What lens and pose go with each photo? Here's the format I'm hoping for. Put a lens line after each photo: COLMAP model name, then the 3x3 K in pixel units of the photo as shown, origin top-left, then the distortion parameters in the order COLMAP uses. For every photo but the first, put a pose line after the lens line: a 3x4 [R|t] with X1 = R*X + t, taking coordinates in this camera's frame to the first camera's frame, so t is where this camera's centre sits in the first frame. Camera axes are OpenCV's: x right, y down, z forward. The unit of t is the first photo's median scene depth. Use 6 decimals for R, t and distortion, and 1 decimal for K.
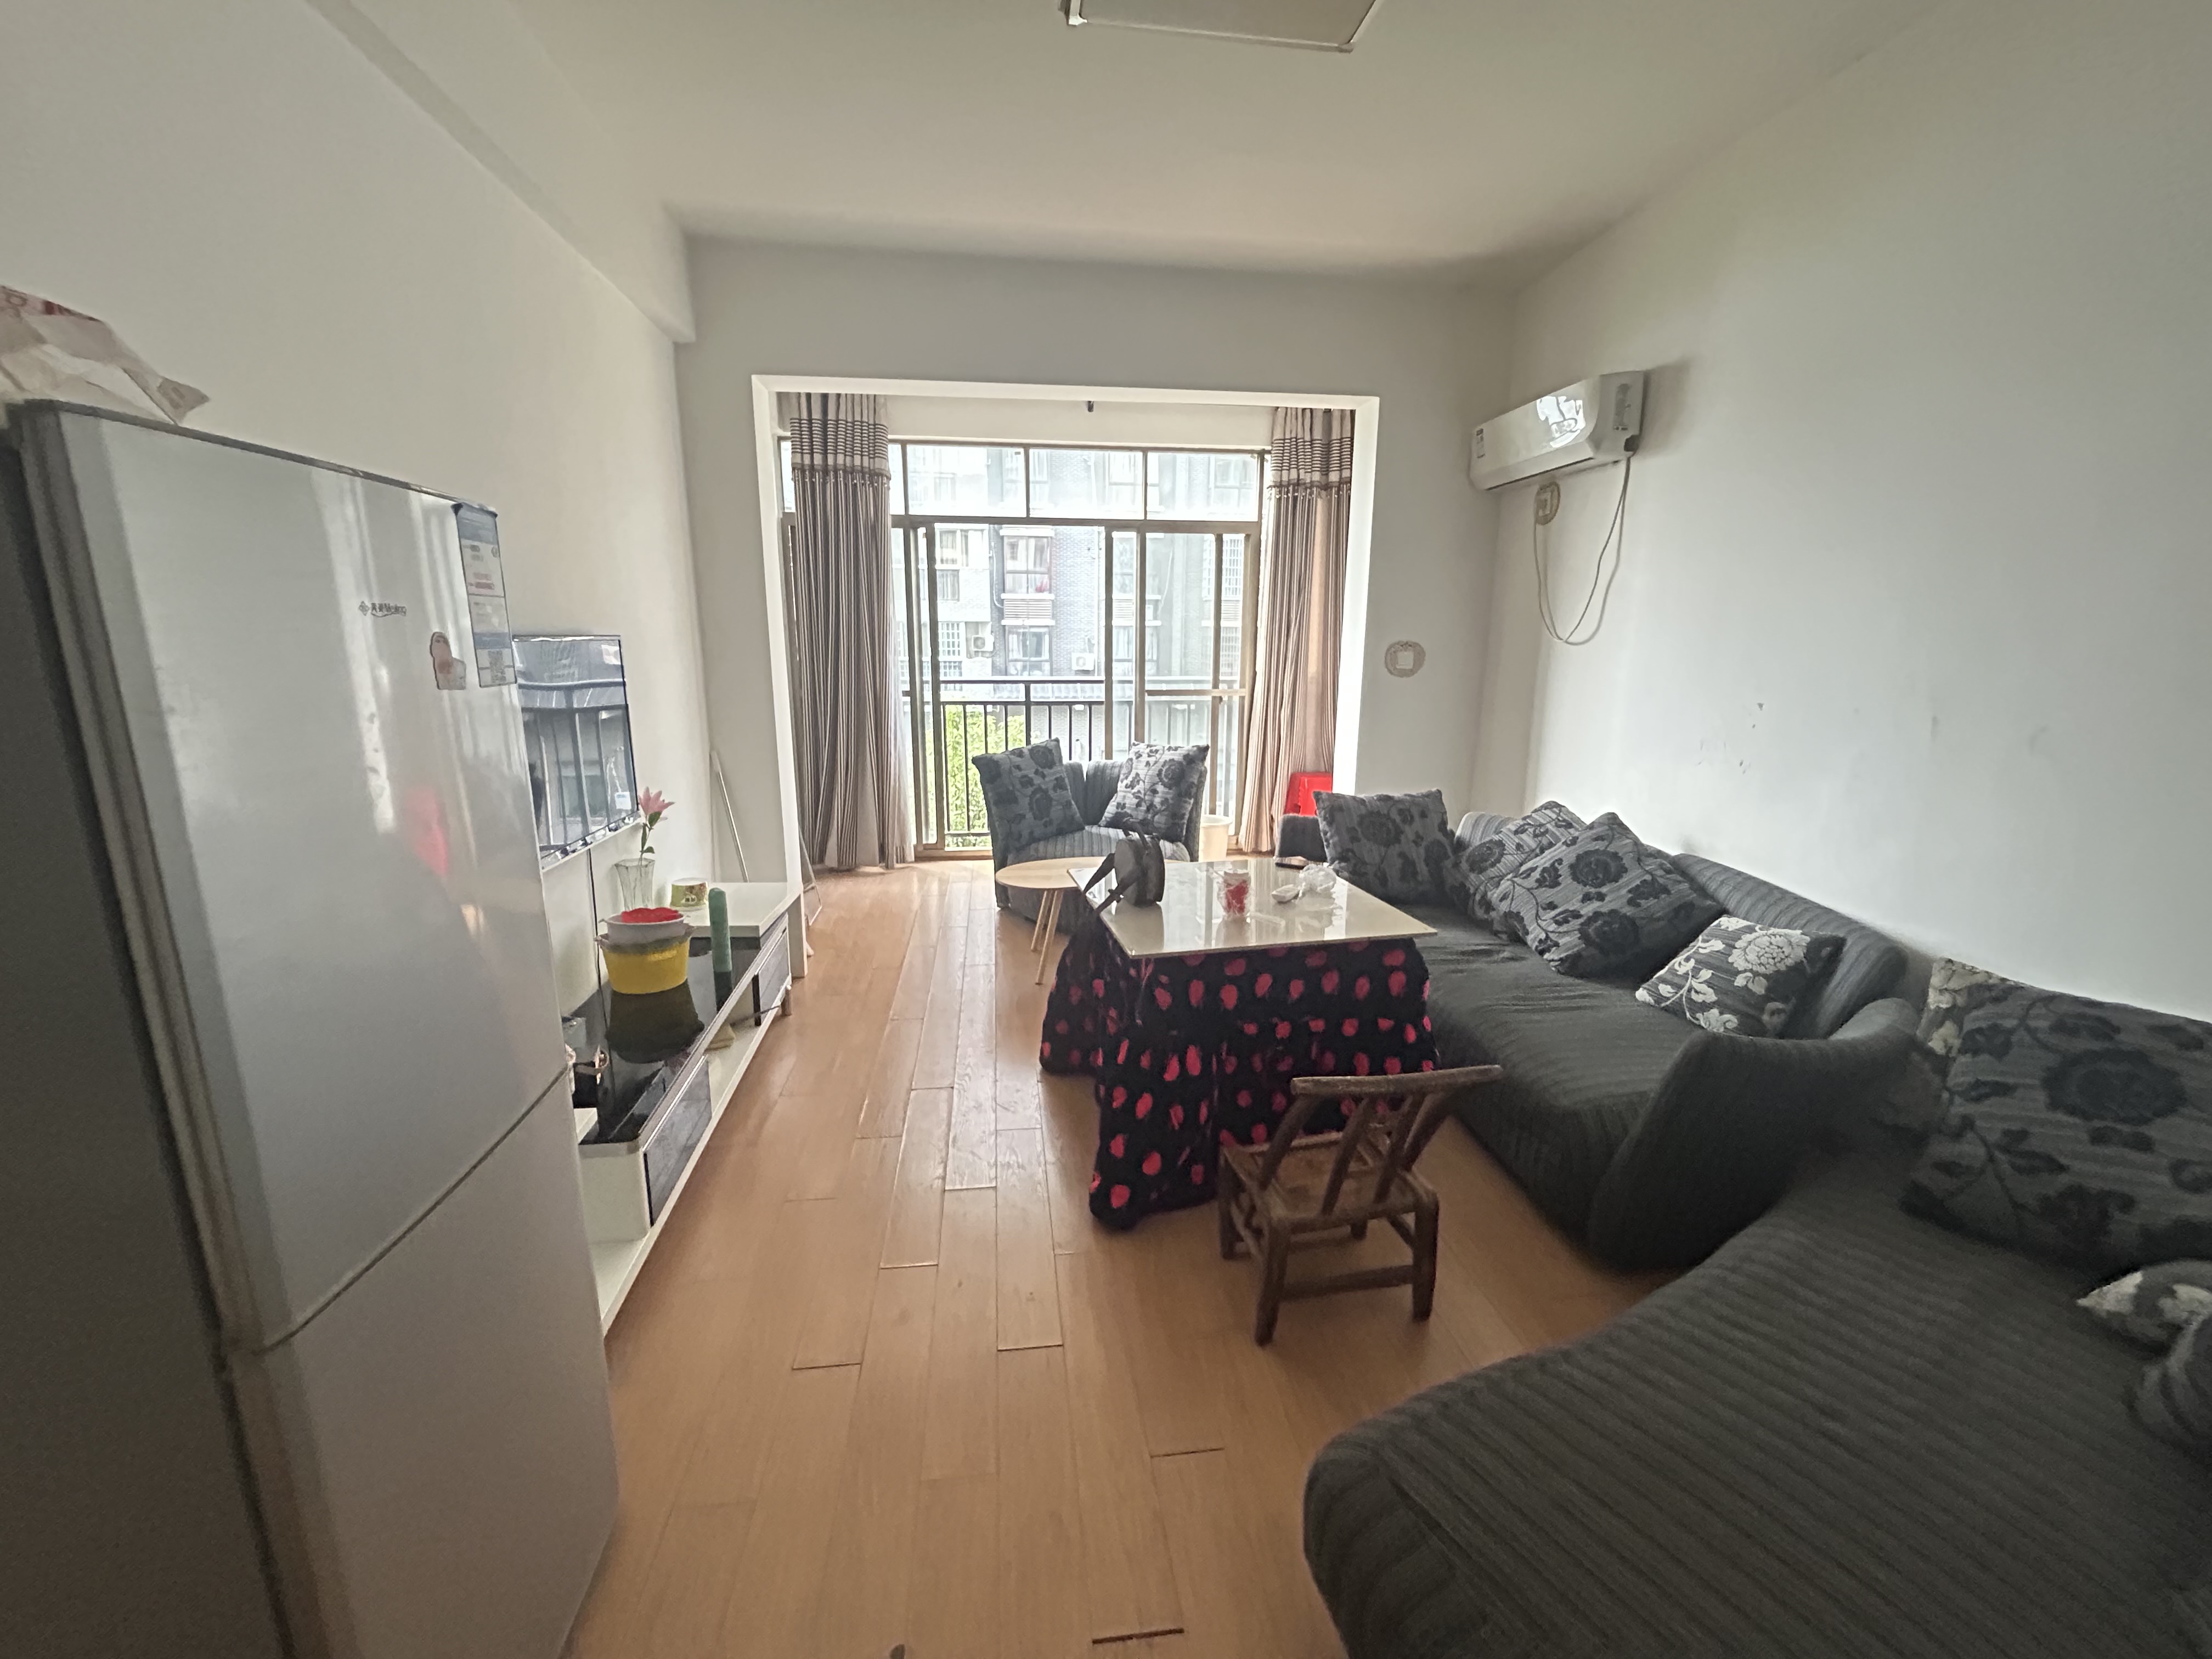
lens RADIAL K [[900.3, 0, 1106.0], [0, 900.3, 829.5], [0, 0, 1]] dist [0.008861, -0.000229]
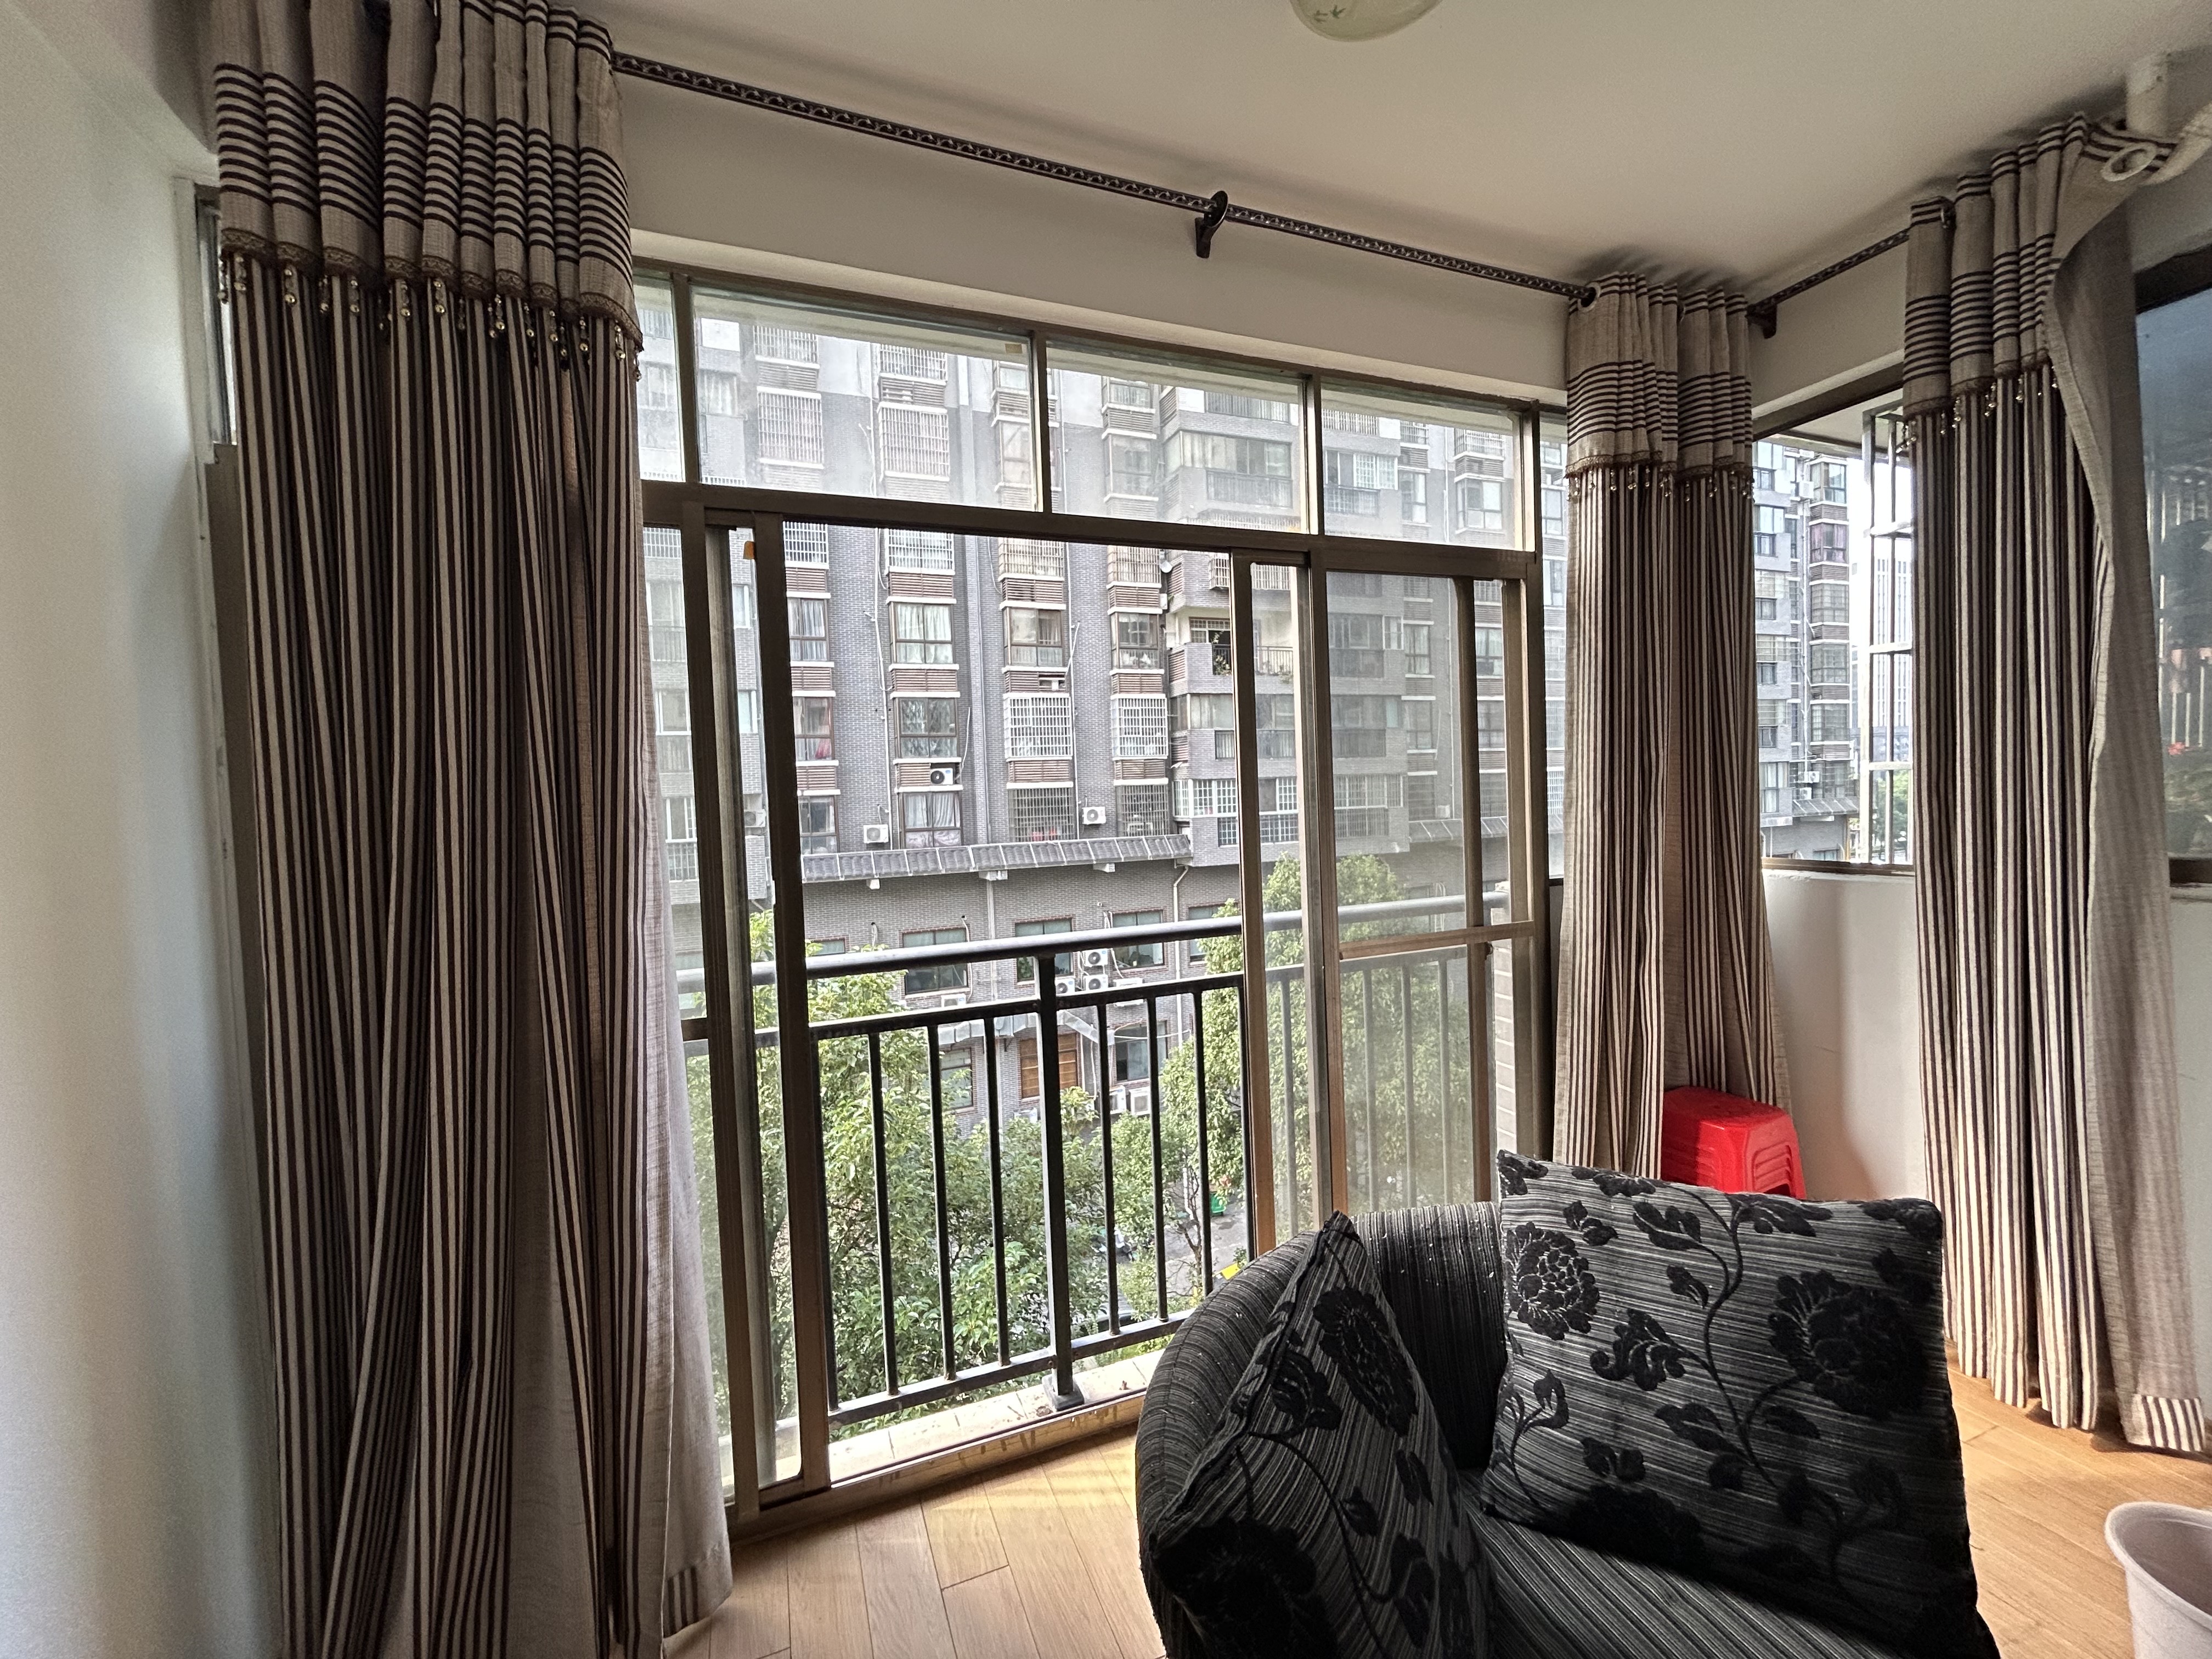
lens RADIAL K [[900.3, 0, 1106.0], [0, 900.3, 829.5], [0, 0, 1]] dist [0.008861, -0.000229]
pose [[0.967285, -0.051039, 0.248504, -0.161409], [0.093891, 0.982020, -0.163771, -0.156693], [-0.235677, 0.181746, 0.954686, 0.662003]]
